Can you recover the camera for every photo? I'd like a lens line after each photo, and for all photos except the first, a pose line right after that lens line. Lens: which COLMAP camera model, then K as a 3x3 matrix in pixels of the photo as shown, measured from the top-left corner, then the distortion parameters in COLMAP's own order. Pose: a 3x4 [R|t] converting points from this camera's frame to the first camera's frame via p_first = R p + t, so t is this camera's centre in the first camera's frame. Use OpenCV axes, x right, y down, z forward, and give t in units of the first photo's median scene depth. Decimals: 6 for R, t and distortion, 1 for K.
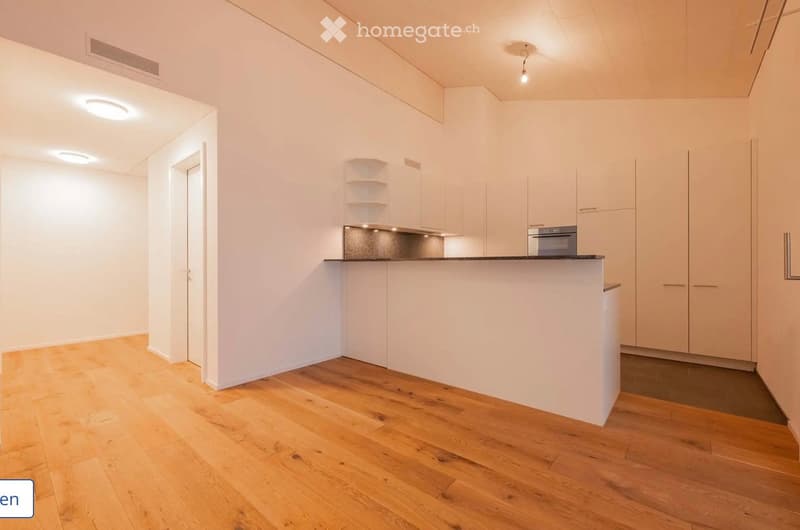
lens RADIAL K [[335.0, 0, 402.9], [0, 335.0, 261.8], [0, 0, 1]] dist [0.030177, 0.000110]
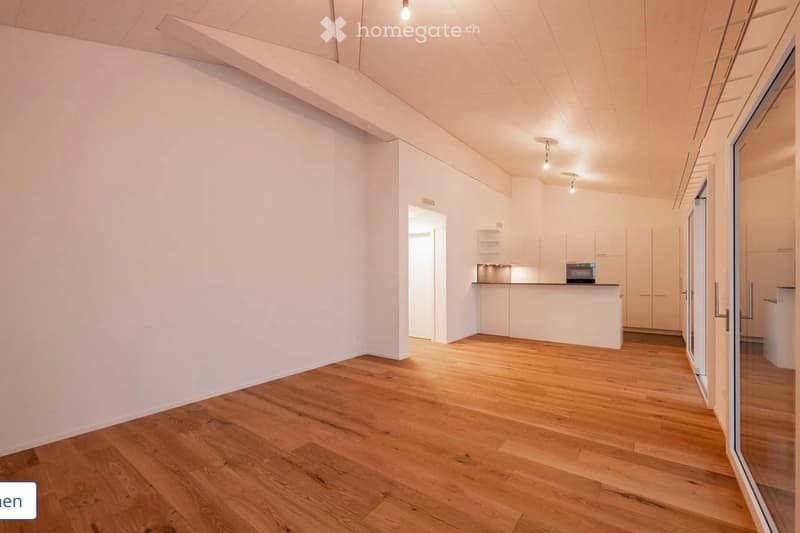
lens RADIAL K [[336.3, 0, 397.4], [0, 336.3, 268.5], [0, 0, 1]] dist [-0.001214, -0.000083]
pose [[0.999448, 0.010463, 0.031536, -0.833981], [-0.009863, 0.999768, -0.019128, -0.055789], [-0.031728, 0.018806, 0.999320, -1.046013]]
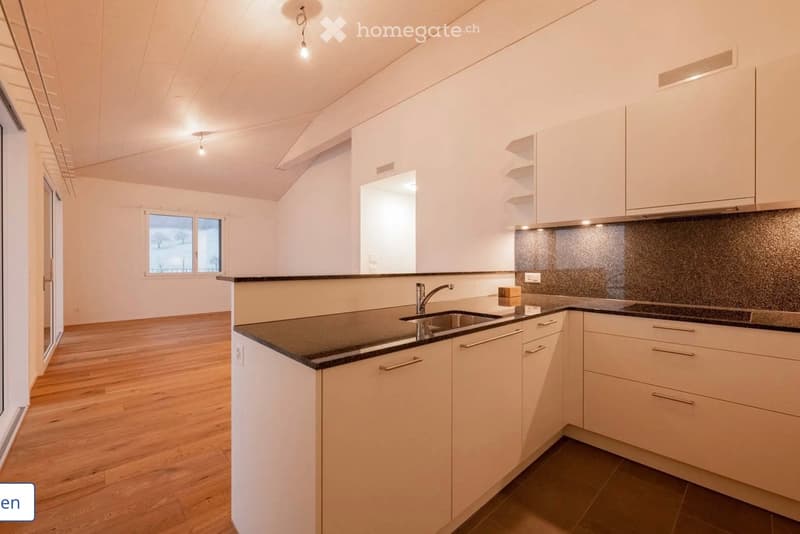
lens RADIAL K [[336.2, 0, 398.8], [0, 336.2, 268.7], [0, 0, 1]] dist [0.000623, 0.000219]
pose [[-0.149676, 0.017876, -0.988574, 0.852076], [-0.004871, 0.999811, 0.018816, -0.030091], [0.988723, 0.007632, -0.149560, 1.017085]]
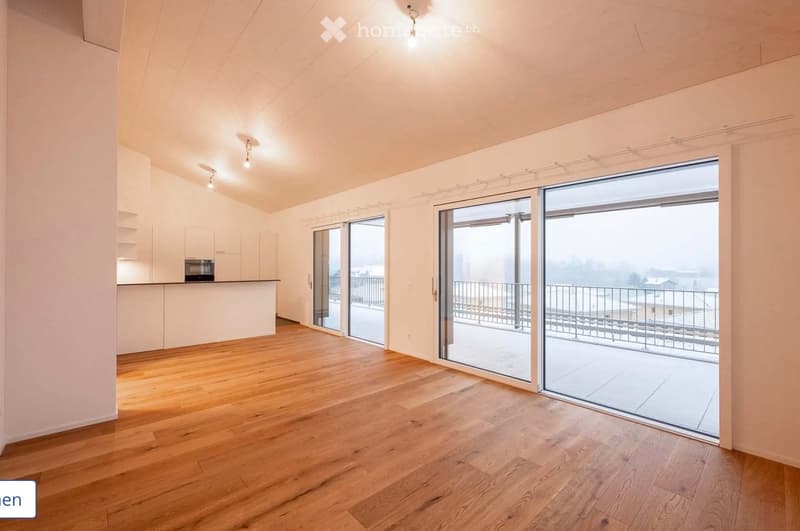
lens RADIAL K [[335.0, 0, 402.9], [0, 335.0, 262.3], [0, 0, 1]] dist [0.030177, 0.000110]
pose [[0.175075, 0.021025, 0.984331, -1.574718], [0.001960, 0.999763, -0.021703, -0.078772], [-0.984553, 0.005729, 0.174992, -0.451216]]
